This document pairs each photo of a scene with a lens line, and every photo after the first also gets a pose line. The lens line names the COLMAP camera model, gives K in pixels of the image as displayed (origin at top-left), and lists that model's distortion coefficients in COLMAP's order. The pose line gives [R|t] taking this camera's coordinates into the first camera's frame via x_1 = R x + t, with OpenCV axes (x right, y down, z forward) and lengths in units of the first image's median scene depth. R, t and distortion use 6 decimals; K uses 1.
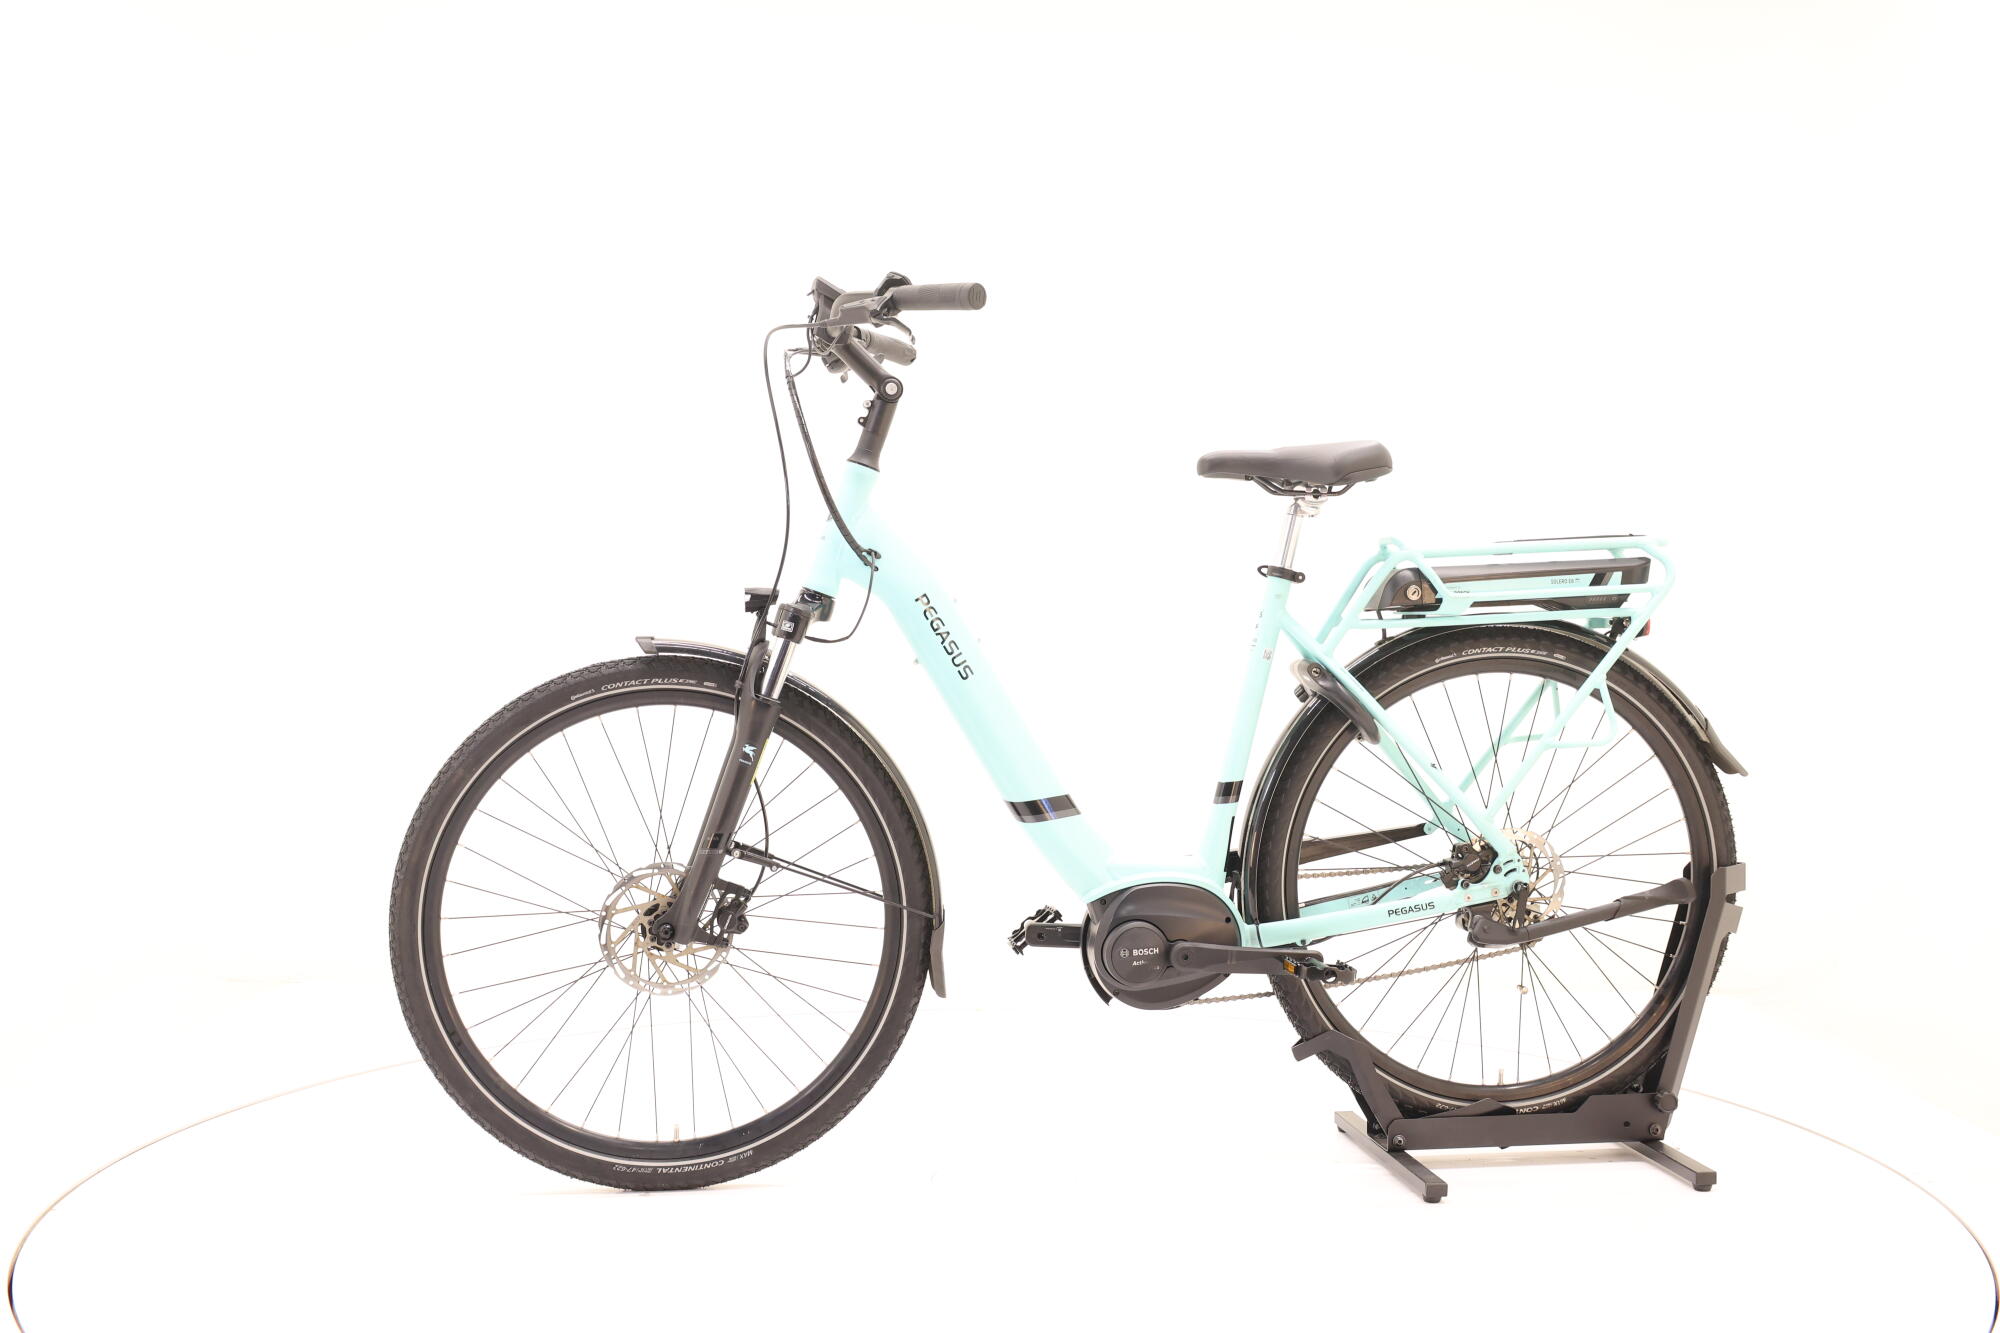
lens RADIAL K [[2188.2, 0, 1000.0], [0, 2188.2, 666.5], [0, 0, 1]] dist [0.008043, 0.008544]
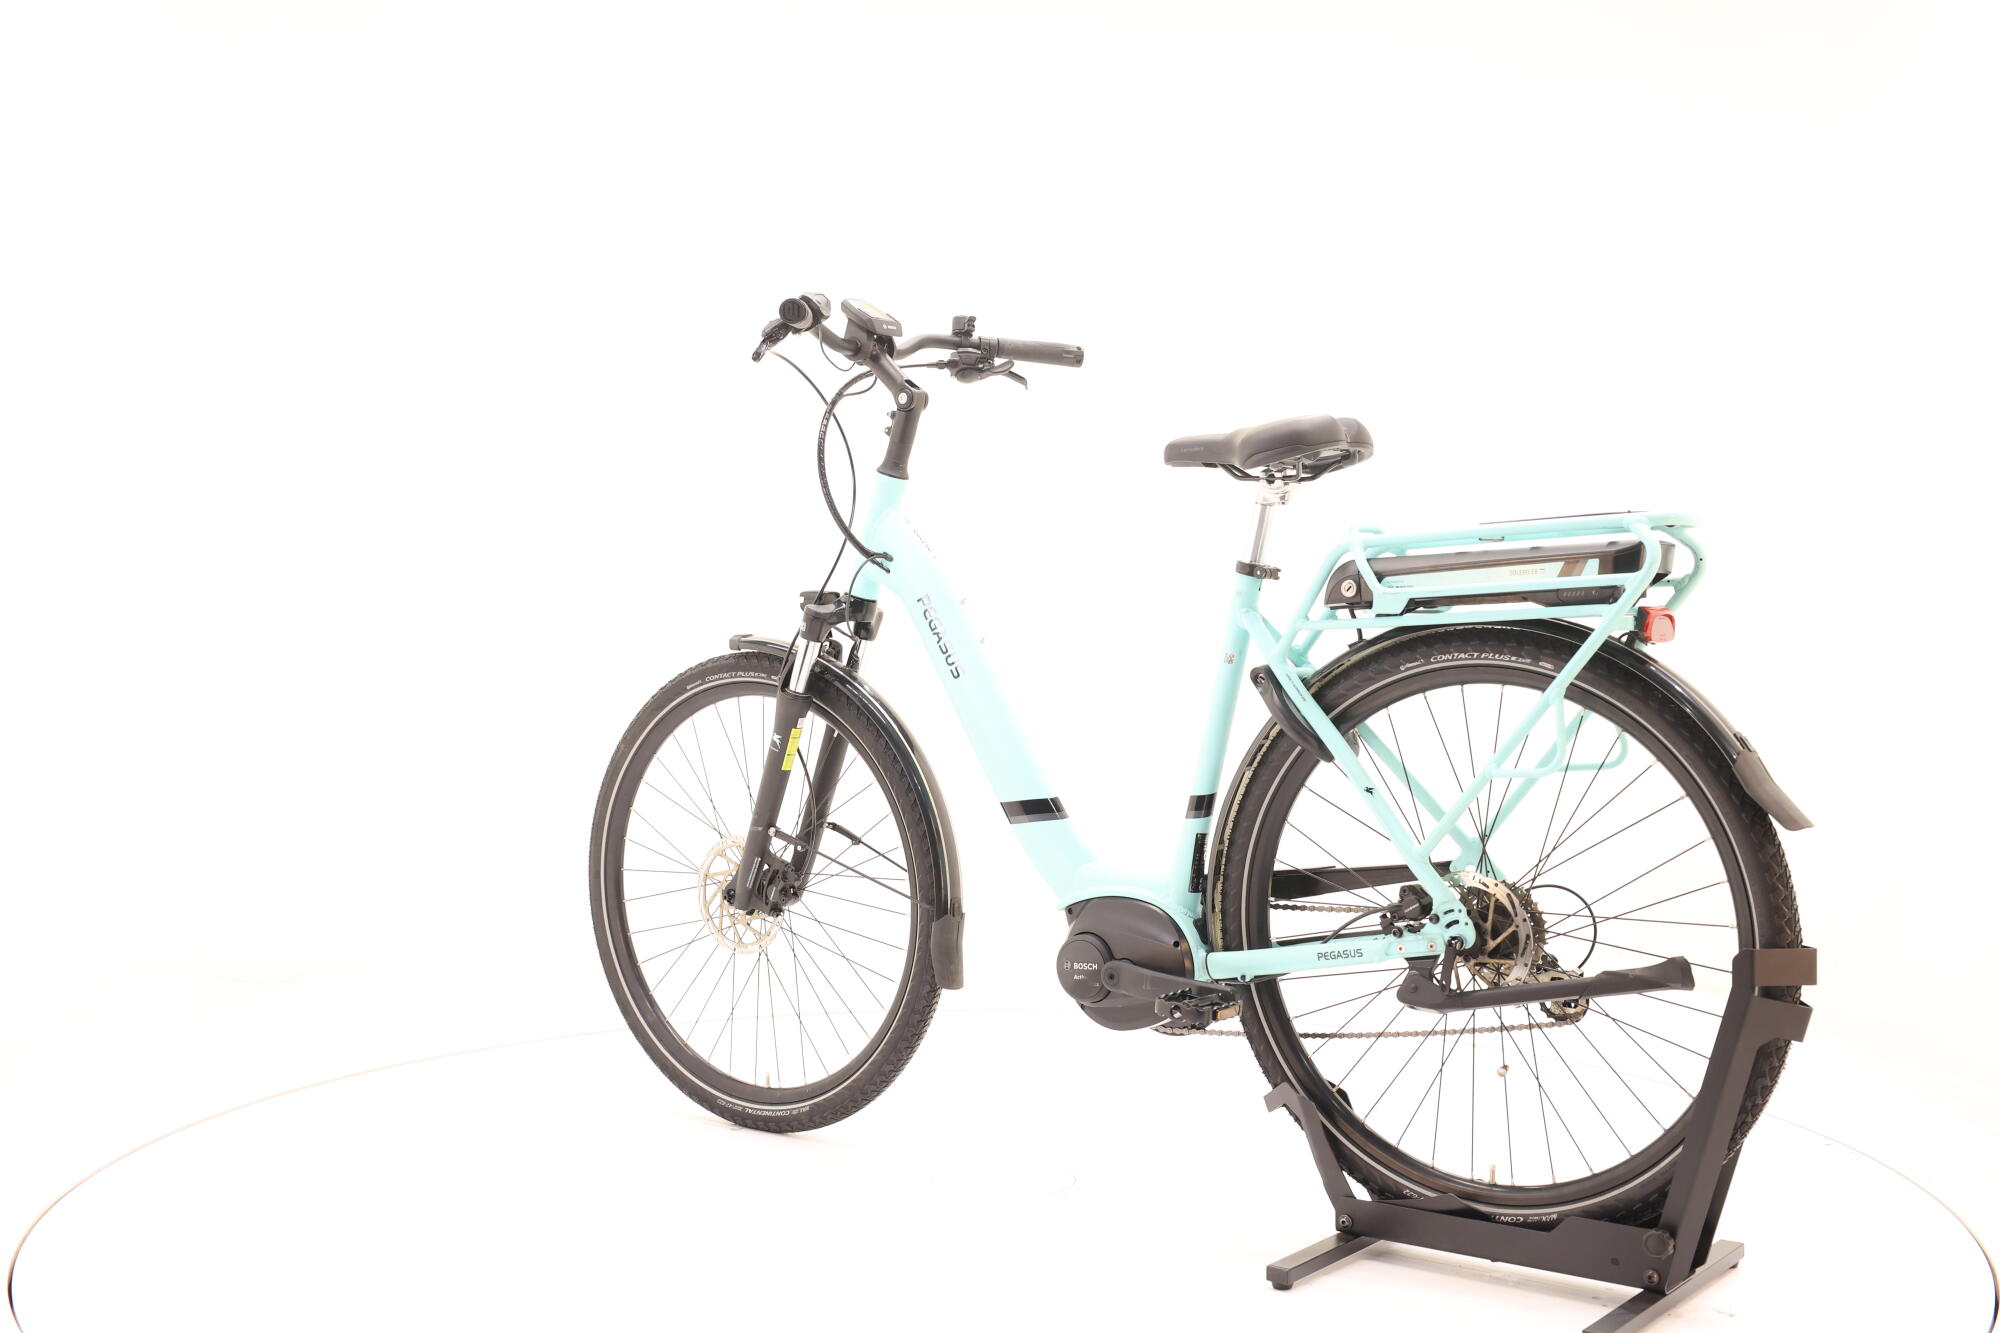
lens RADIAL K [[2188.2, 0, 1000.0], [0, 2188.2, 666.5], [0, 0, 1]] dist [0.008043, 0.008544]
pose [[0.693928, 0.014843, -0.719891, 0.706018], [-0.017303, 0.999843, 0.003936, -0.003822], [0.719836, 0.009725, 0.694076, 0.298778]]
